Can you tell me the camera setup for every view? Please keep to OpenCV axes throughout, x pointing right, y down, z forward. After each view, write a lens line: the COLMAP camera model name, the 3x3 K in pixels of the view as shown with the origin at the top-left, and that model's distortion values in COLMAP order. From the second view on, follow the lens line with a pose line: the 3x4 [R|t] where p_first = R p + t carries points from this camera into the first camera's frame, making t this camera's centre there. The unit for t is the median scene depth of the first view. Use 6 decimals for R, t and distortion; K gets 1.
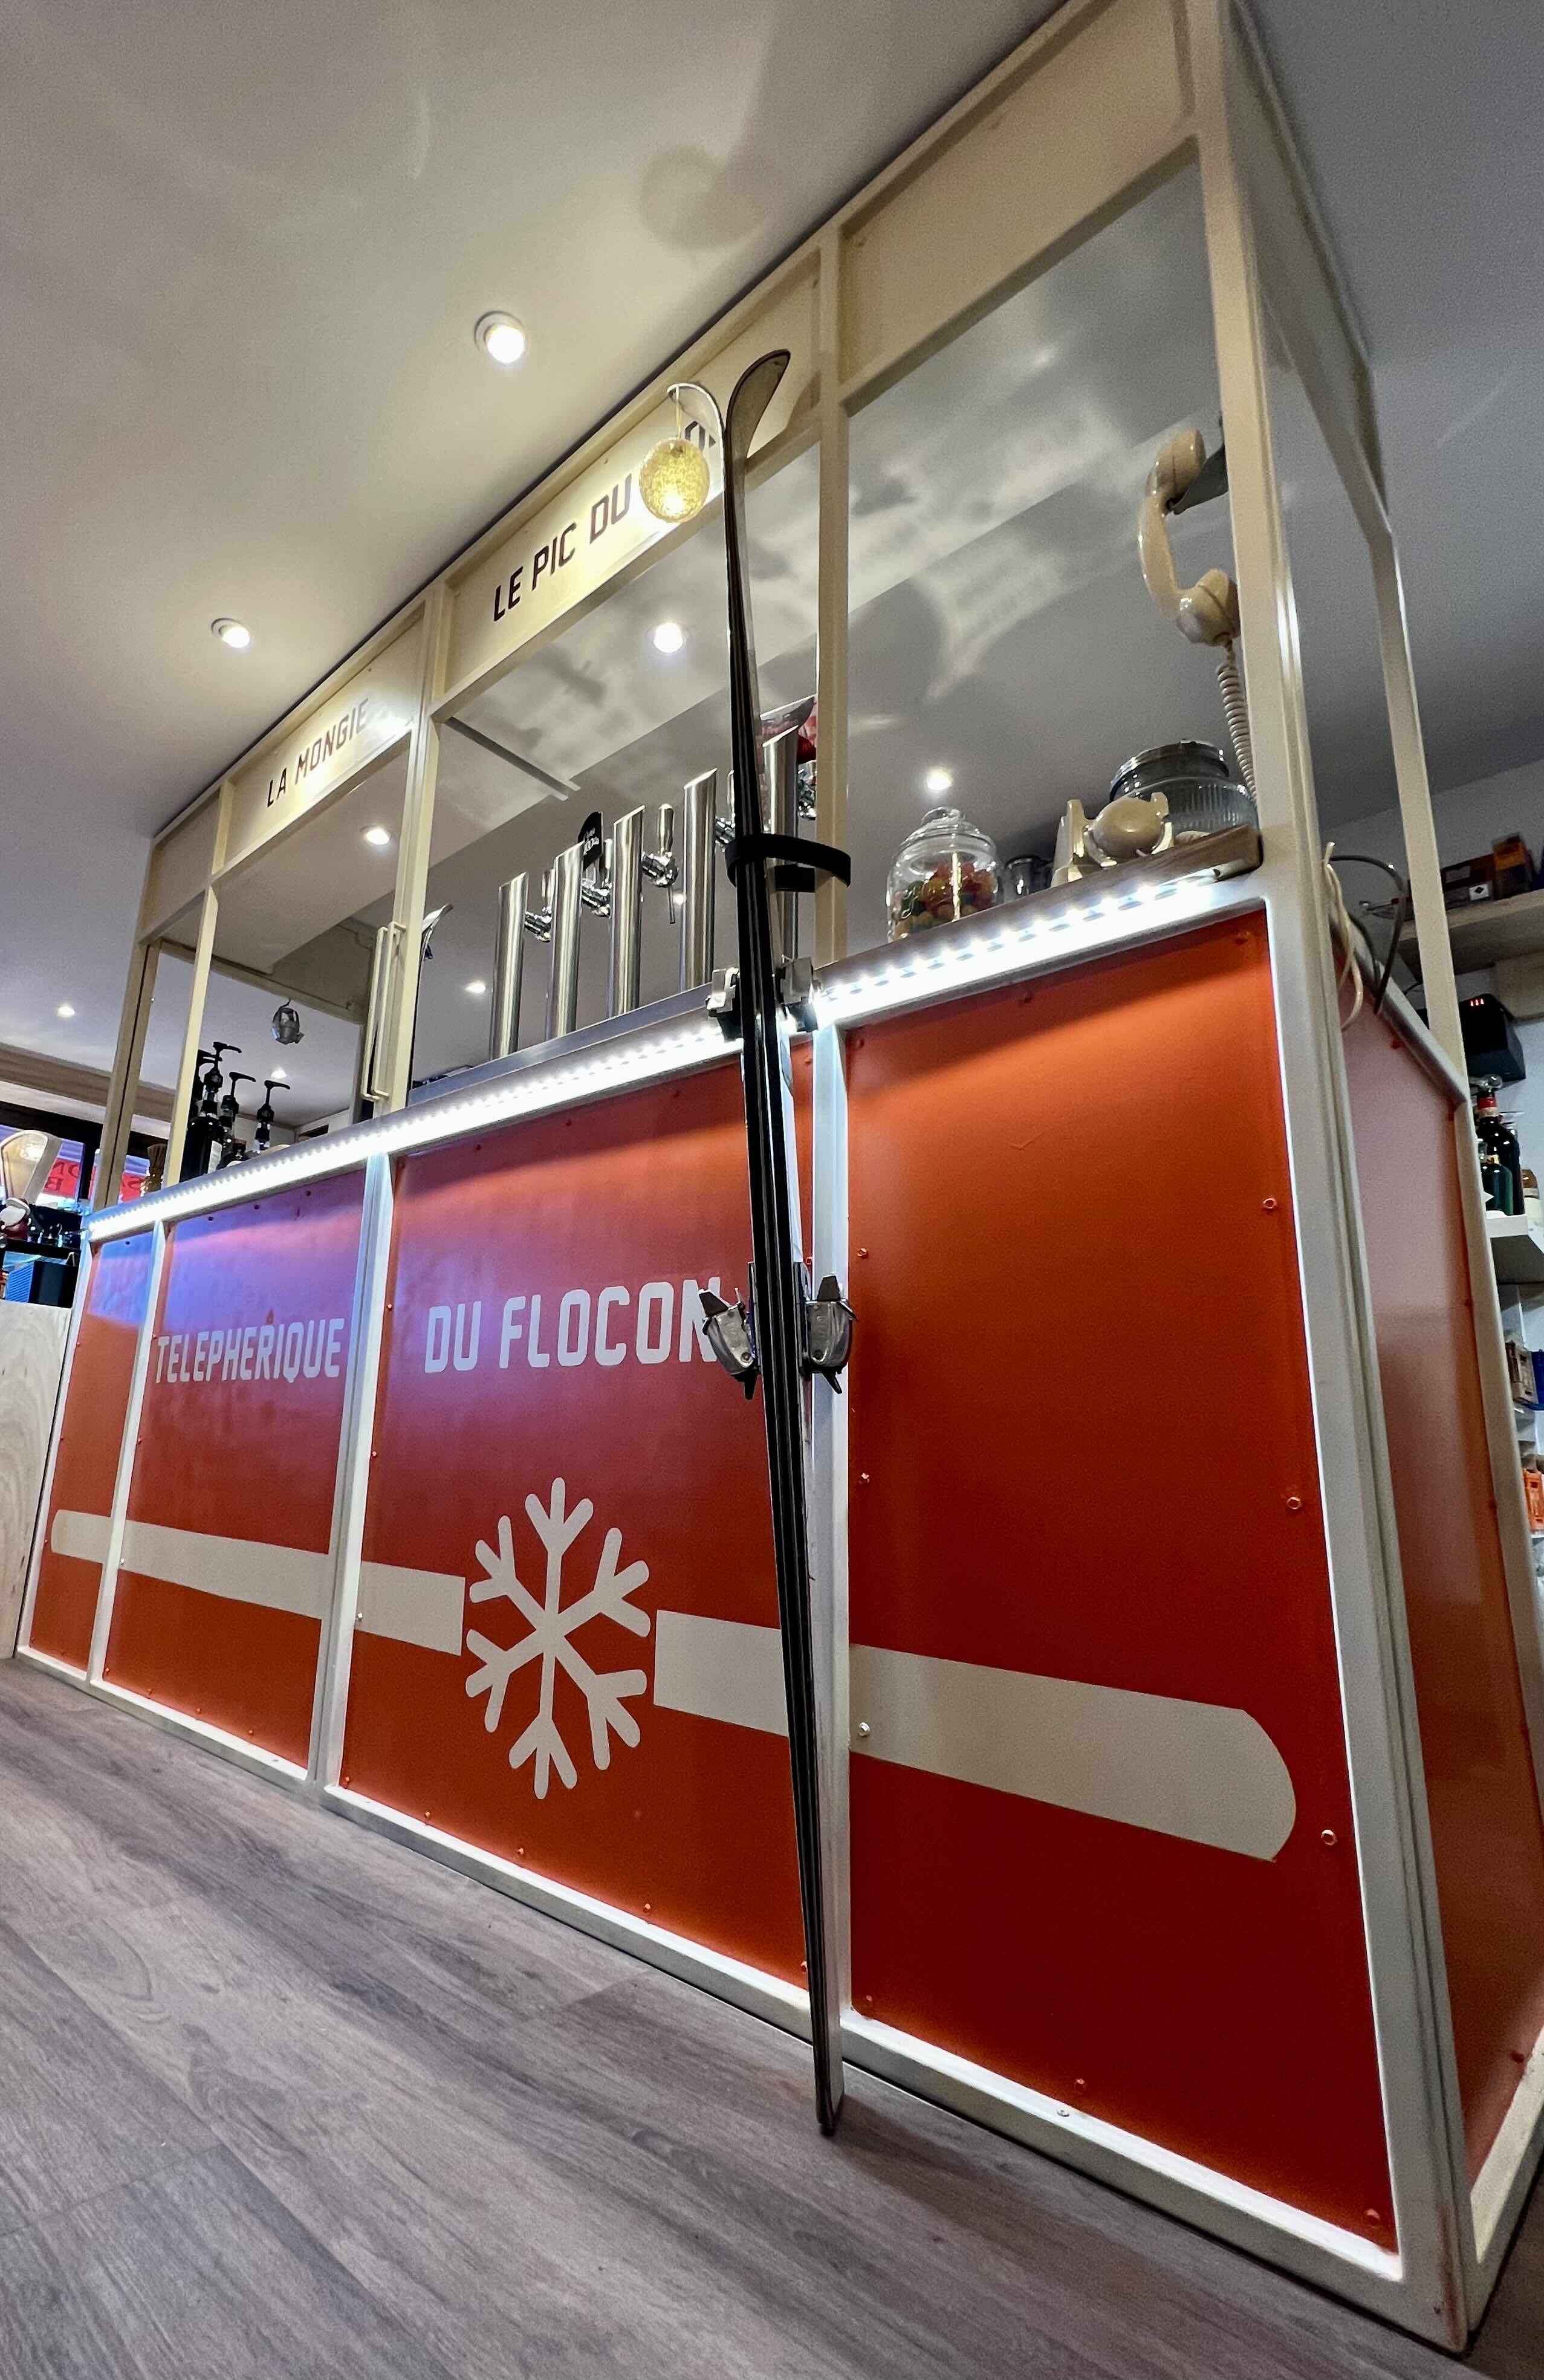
lens RADIAL K [[1093.3, 0, 766.7], [0, 1093.3, 1221.0], [0, 0, 1]] dist [0.002112, -0.000628]
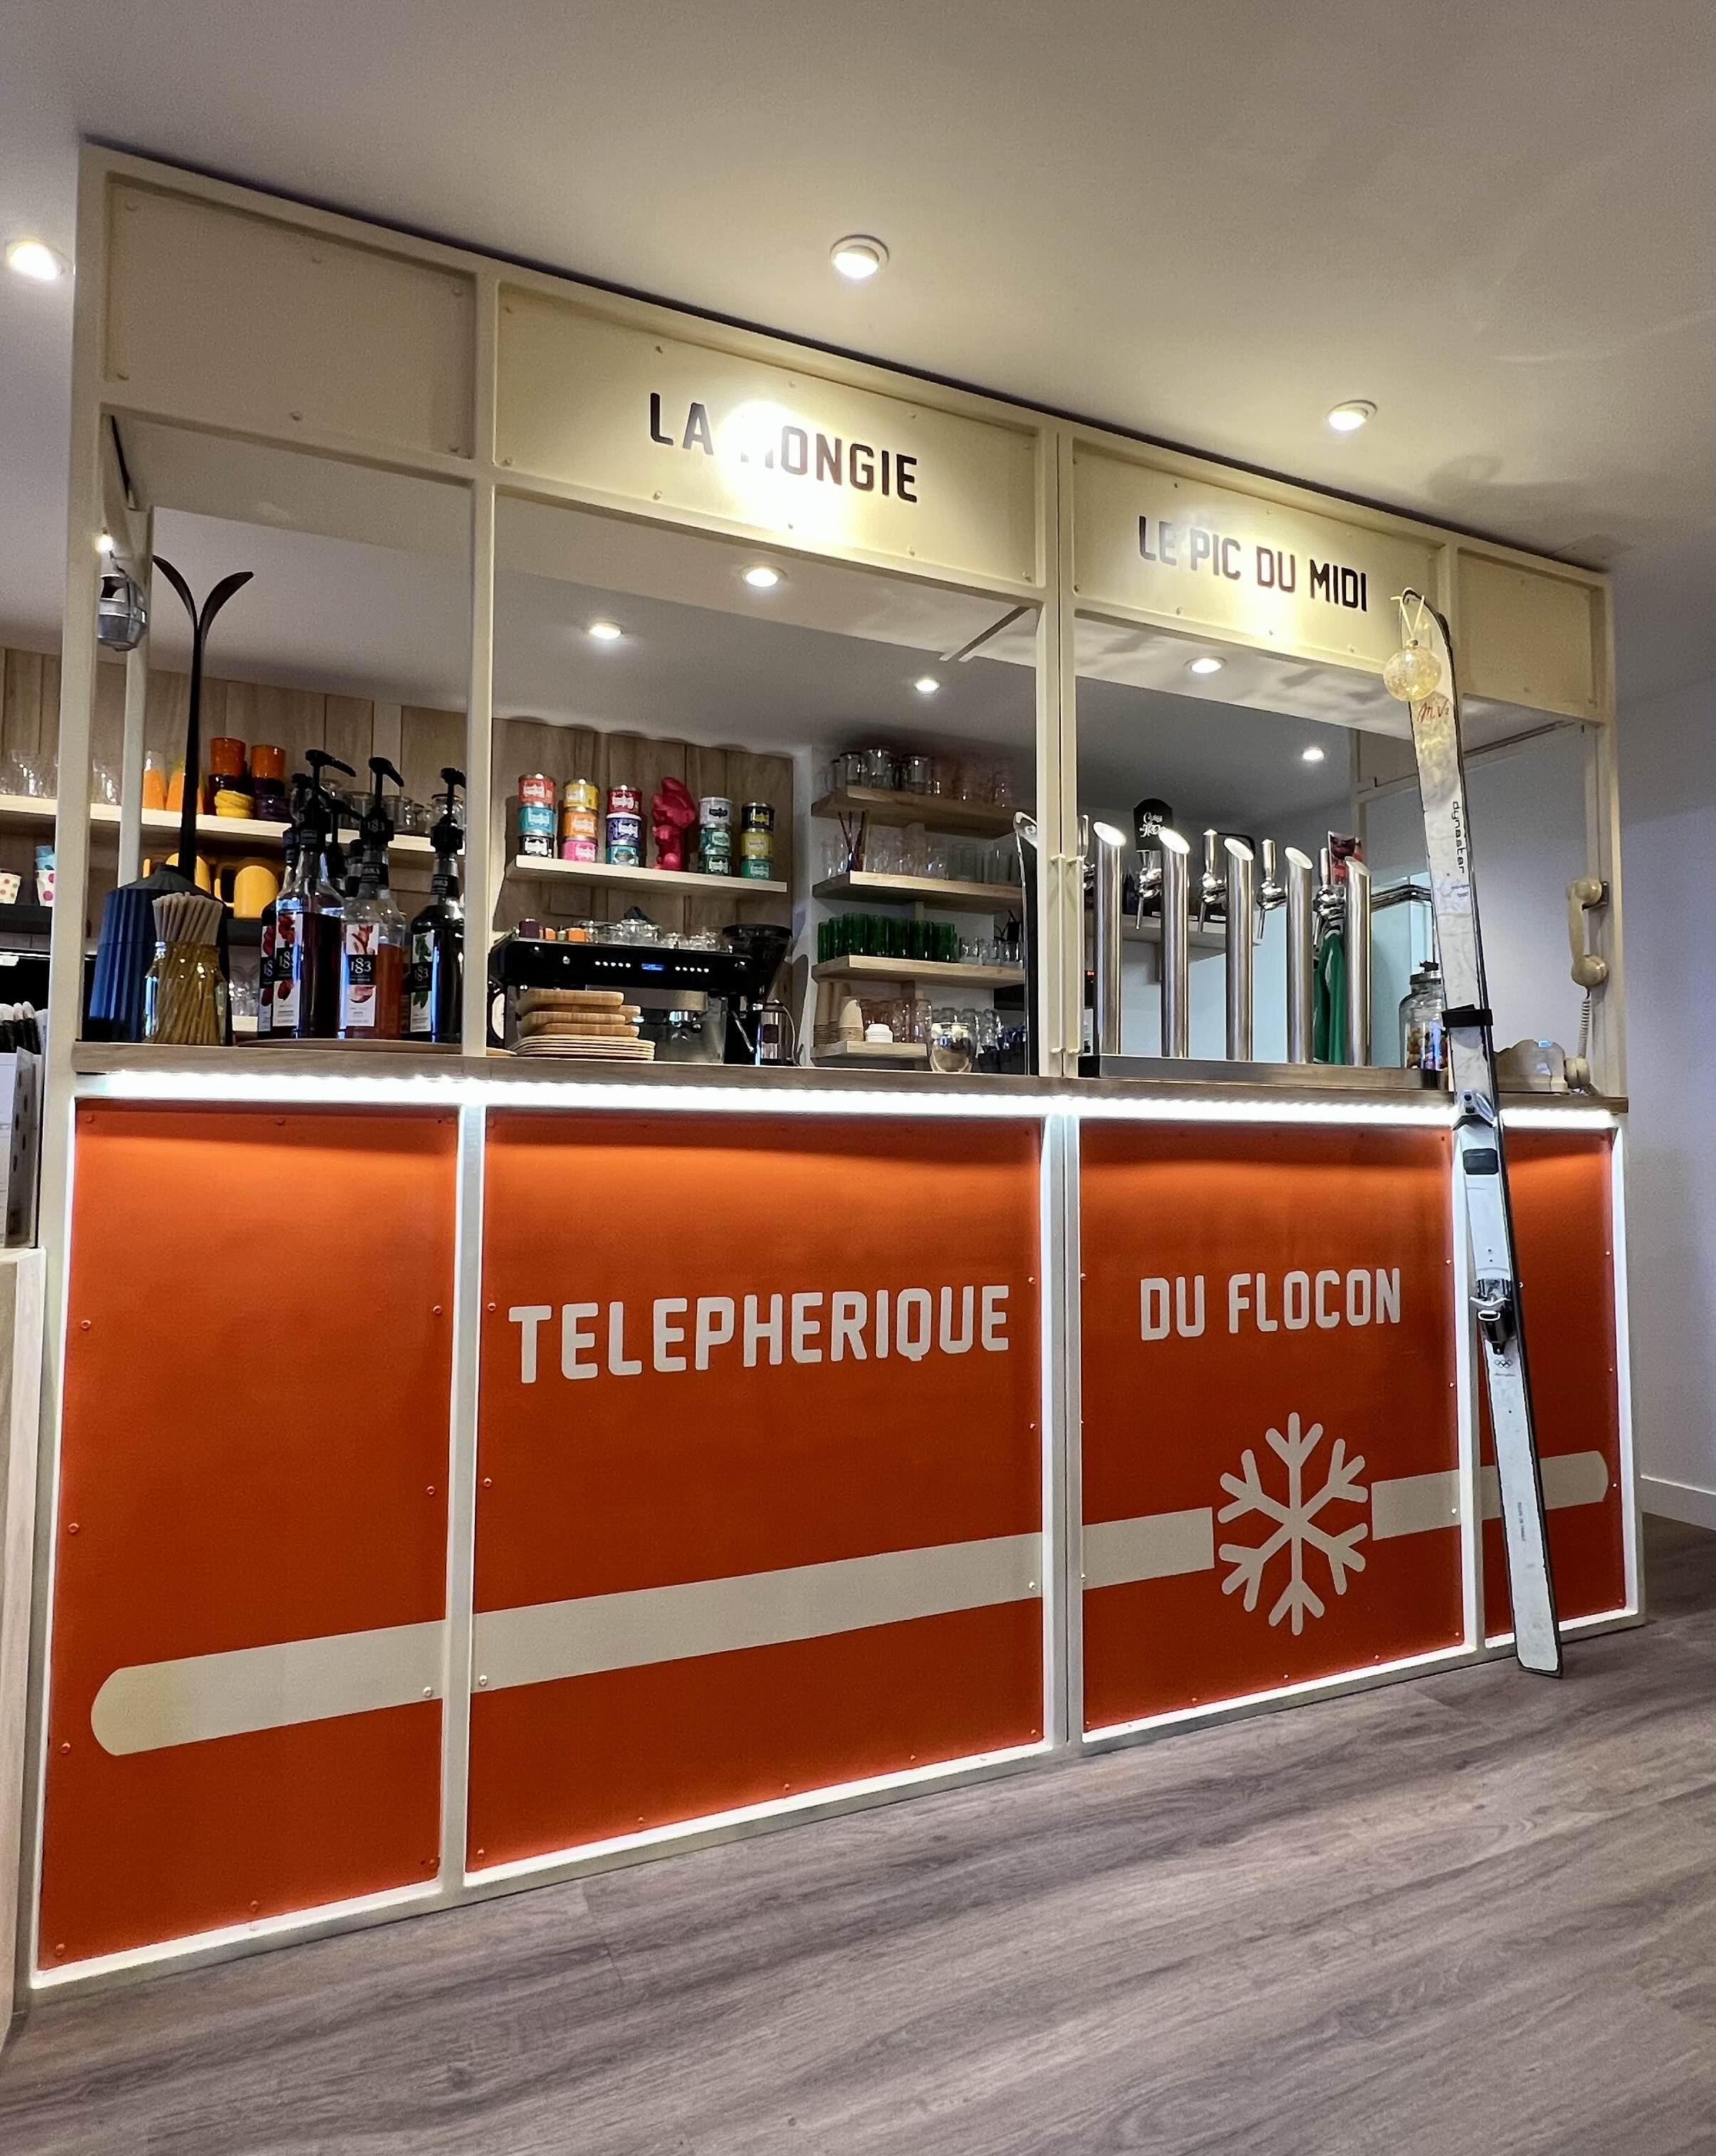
lens RADIAL K [[1212.7, 0, 855.0], [0, 1212.7, 1042.5], [0, 0, 1]] dist [-0.003356, 0.000992]
pose [[0.403529, 0.041506, 0.914025, -1.830045], [-0.201363, 0.978507, 0.044465, -0.174025], [-0.892534, -0.201994, 0.403214, 0.987688]]
